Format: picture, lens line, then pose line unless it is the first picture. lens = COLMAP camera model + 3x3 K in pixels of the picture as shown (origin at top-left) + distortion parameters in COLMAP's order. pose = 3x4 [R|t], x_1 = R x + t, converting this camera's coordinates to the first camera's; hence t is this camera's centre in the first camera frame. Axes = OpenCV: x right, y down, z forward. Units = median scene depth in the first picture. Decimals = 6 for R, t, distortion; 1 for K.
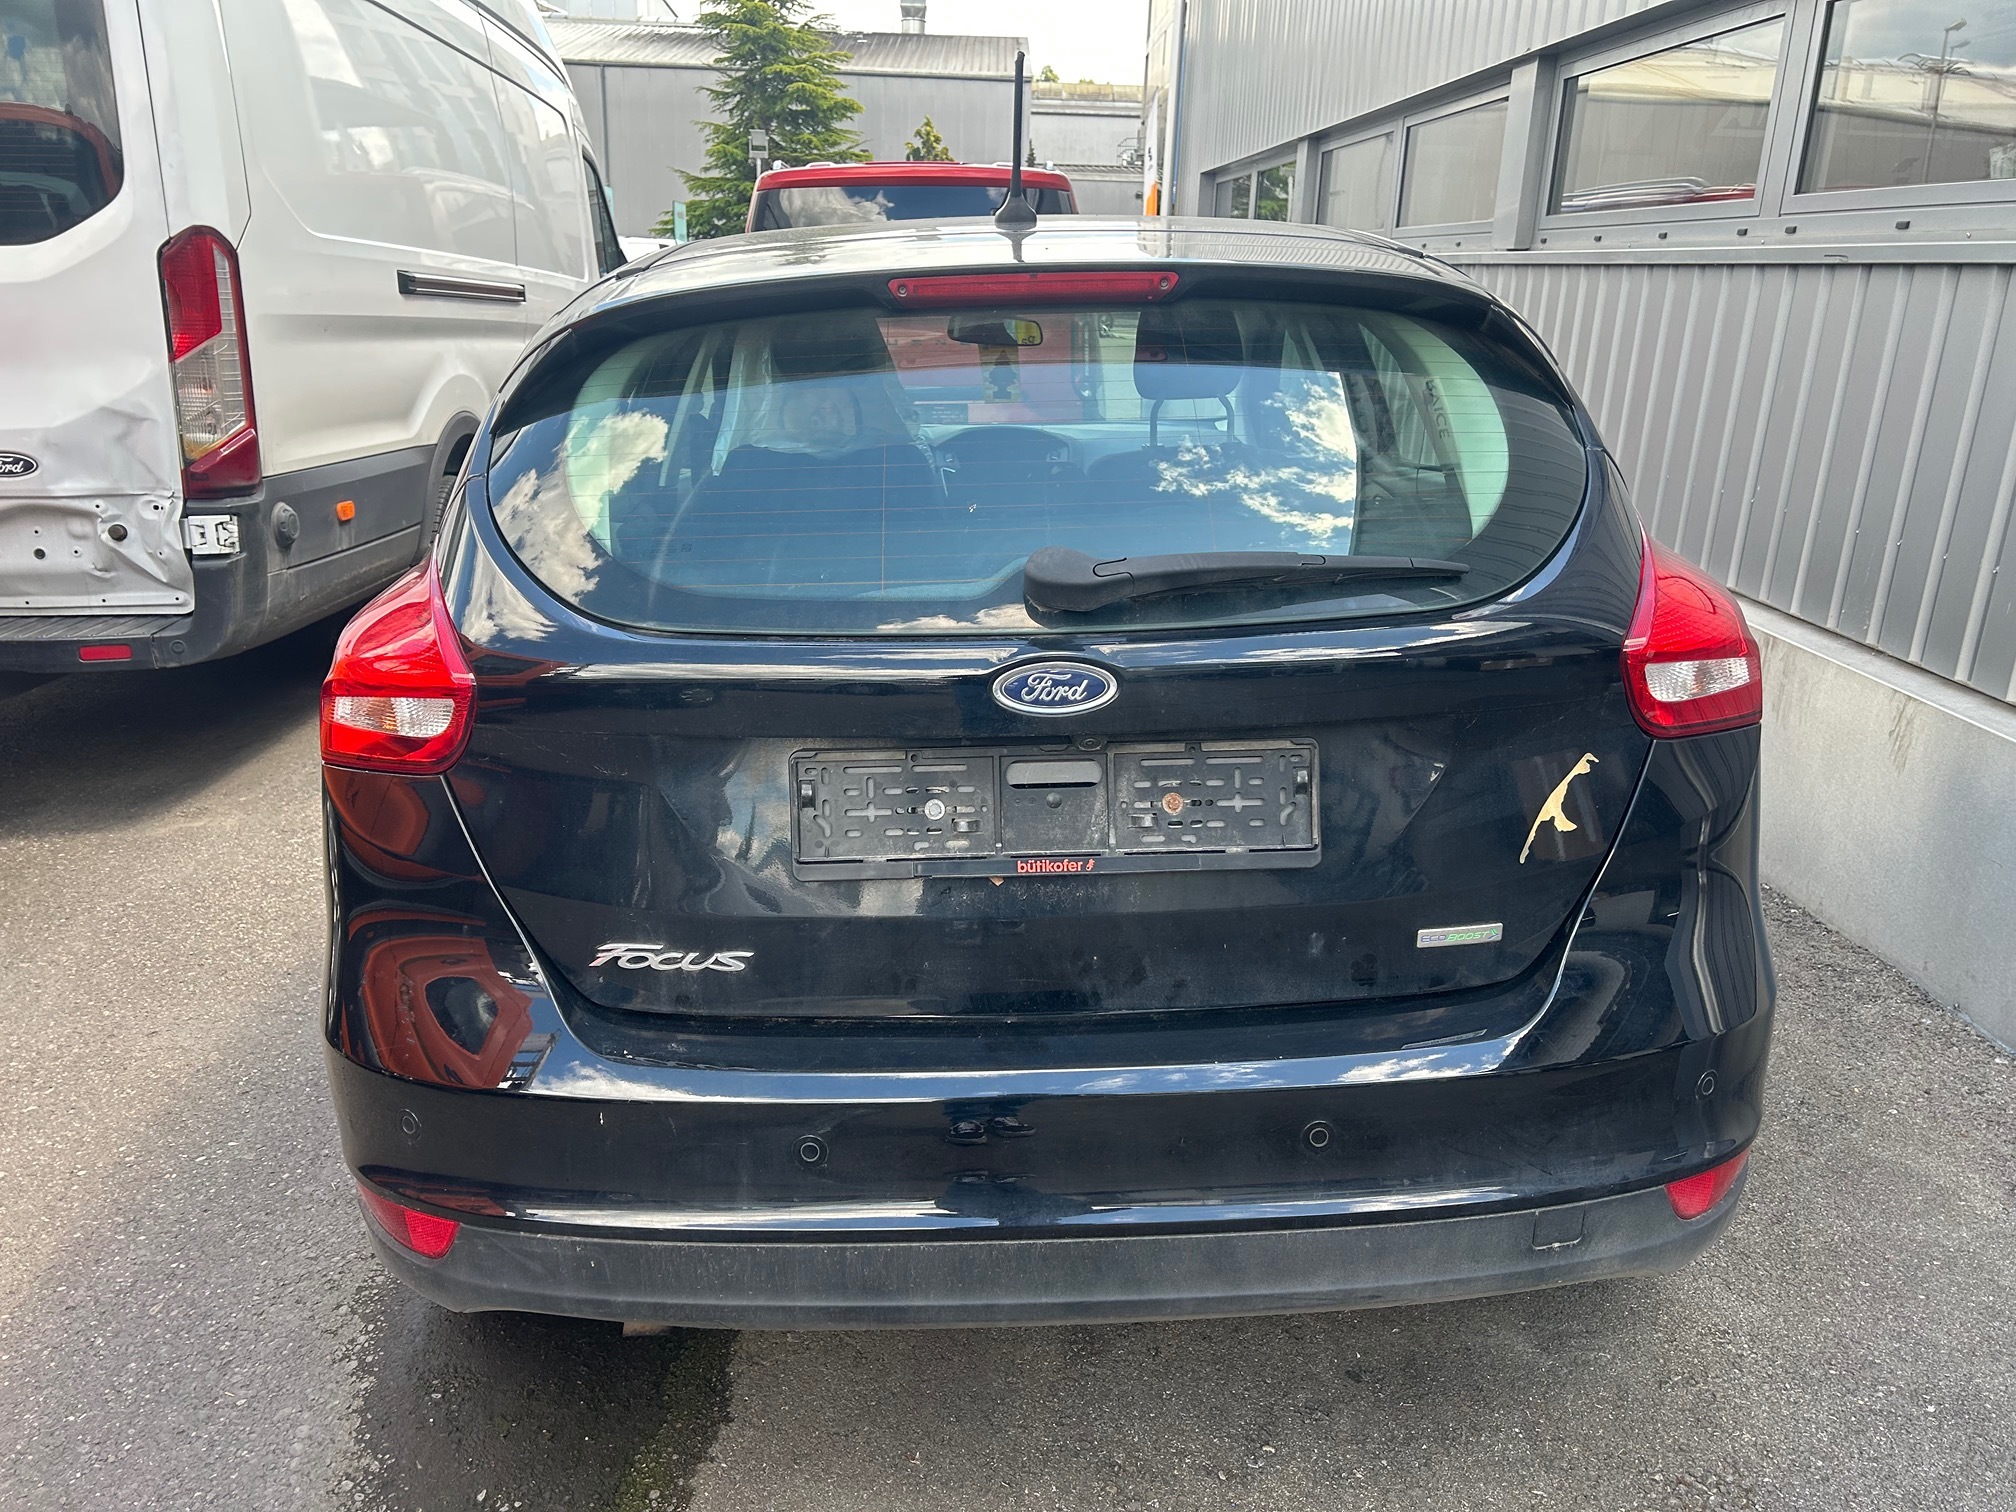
lens RADIAL K [[1520.1, 0, 1006.6], [0, 1520.1, 760.8], [0, 0, 1]] dist [0.040424, -0.048654]
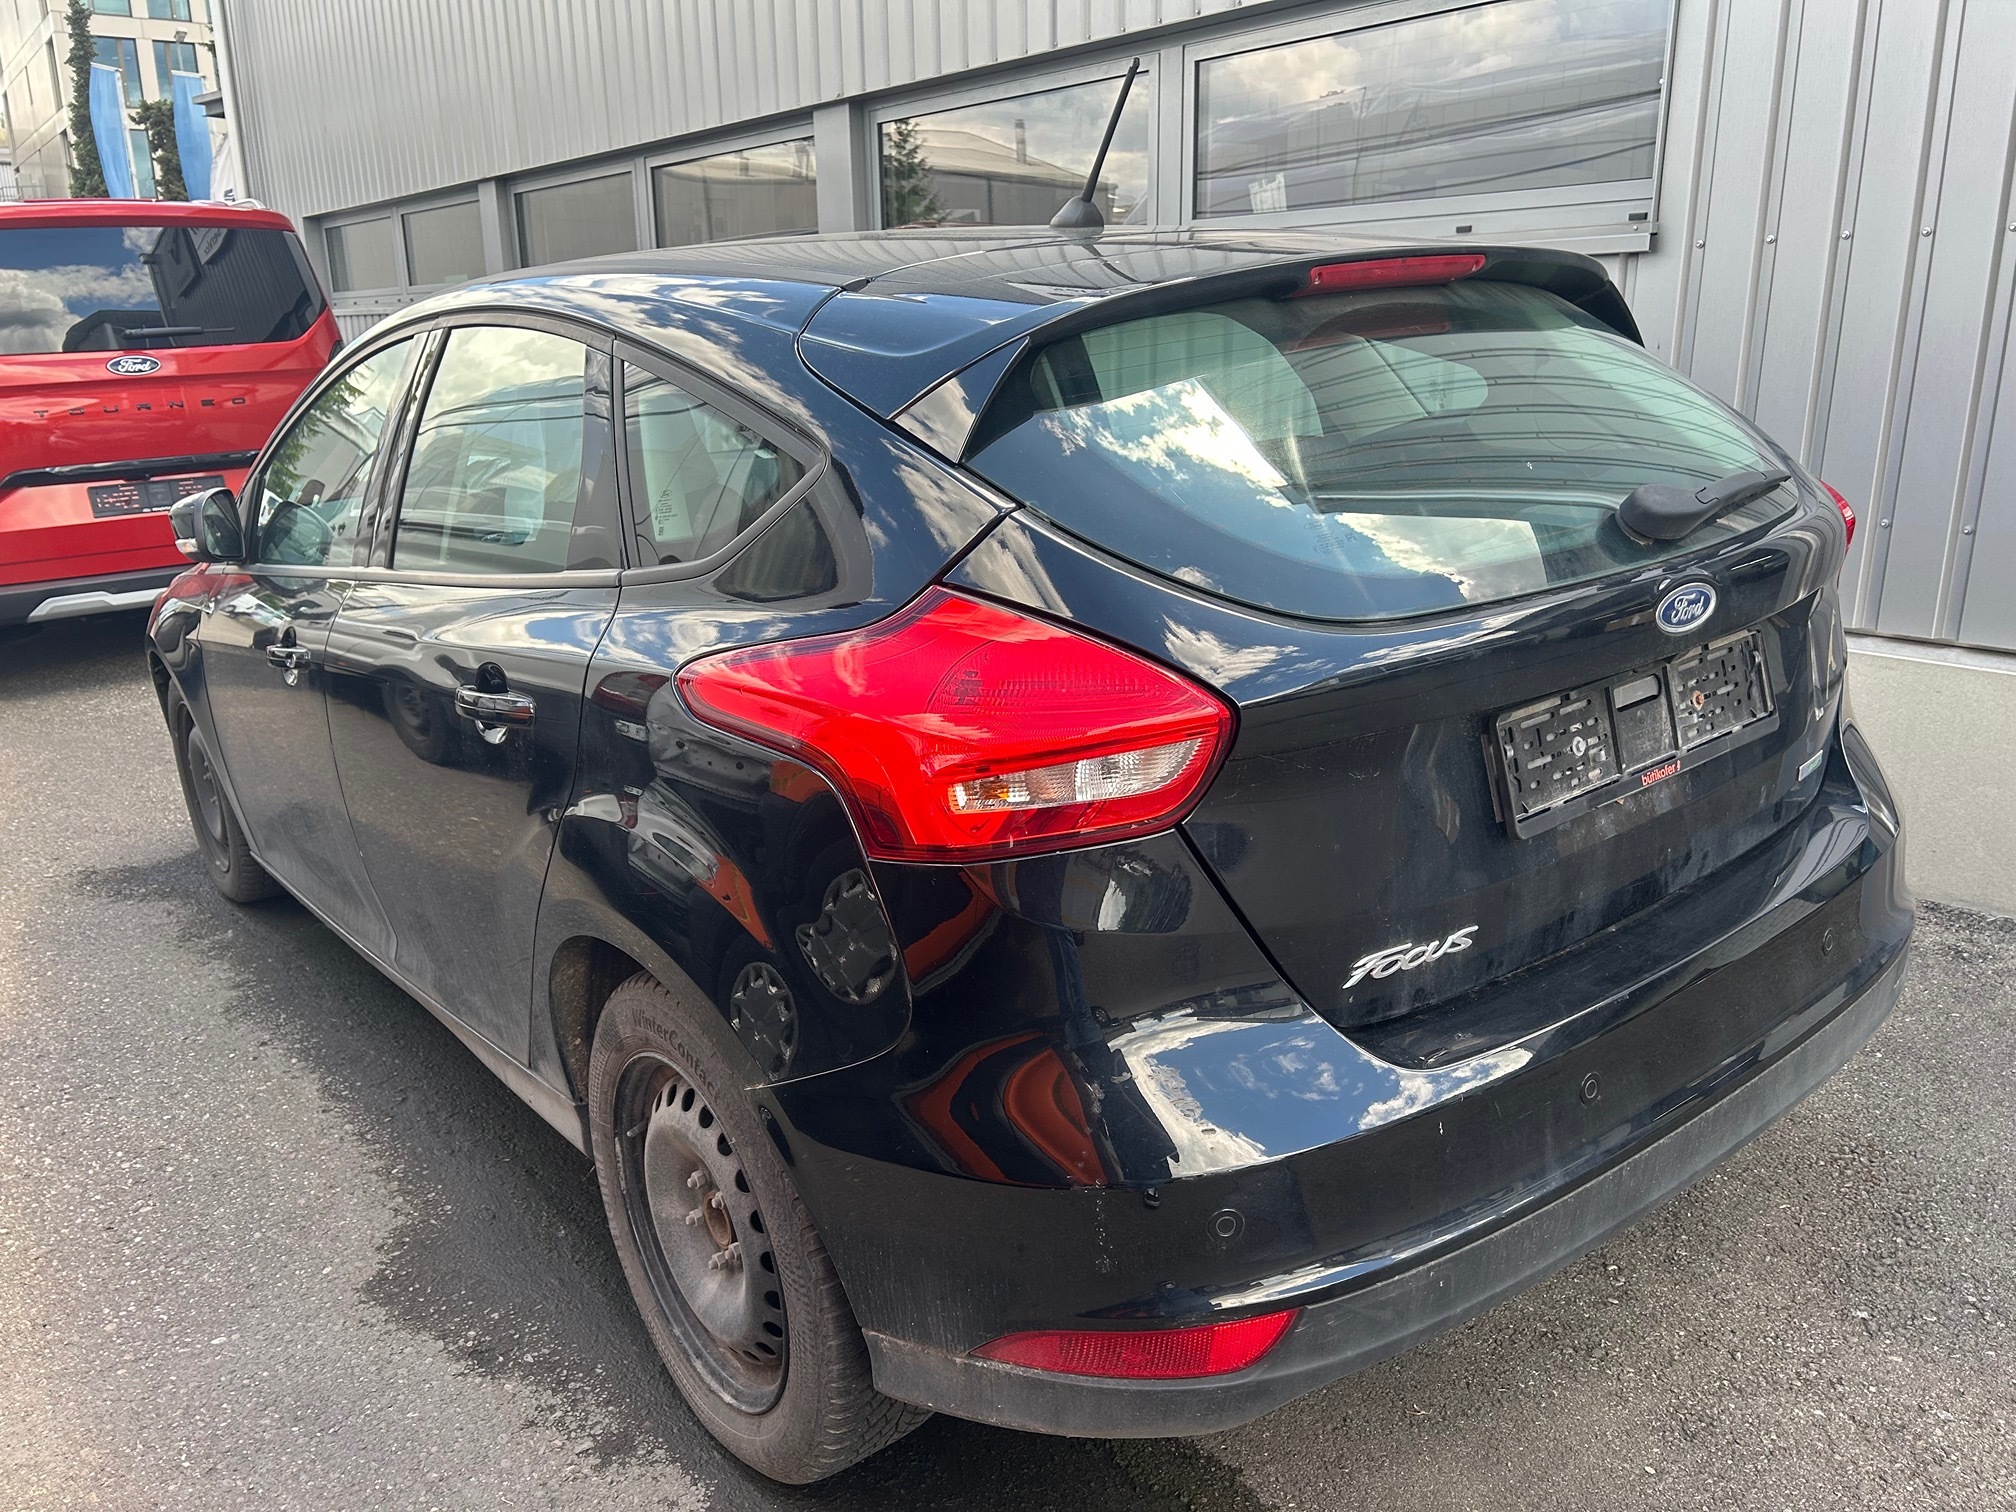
lens RADIAL K [[1520.1, 0, 1002.3], [0, 1520.1, 754.3], [0, 0, 1]] dist [0.040424, -0.048654]
pose [[0.799606, -0.202626, 0.565308, -0.958105], [0.222004, 0.974408, 0.035246, -0.087974], [-0.557983, 0.097318, 0.824127, 0.333820]]
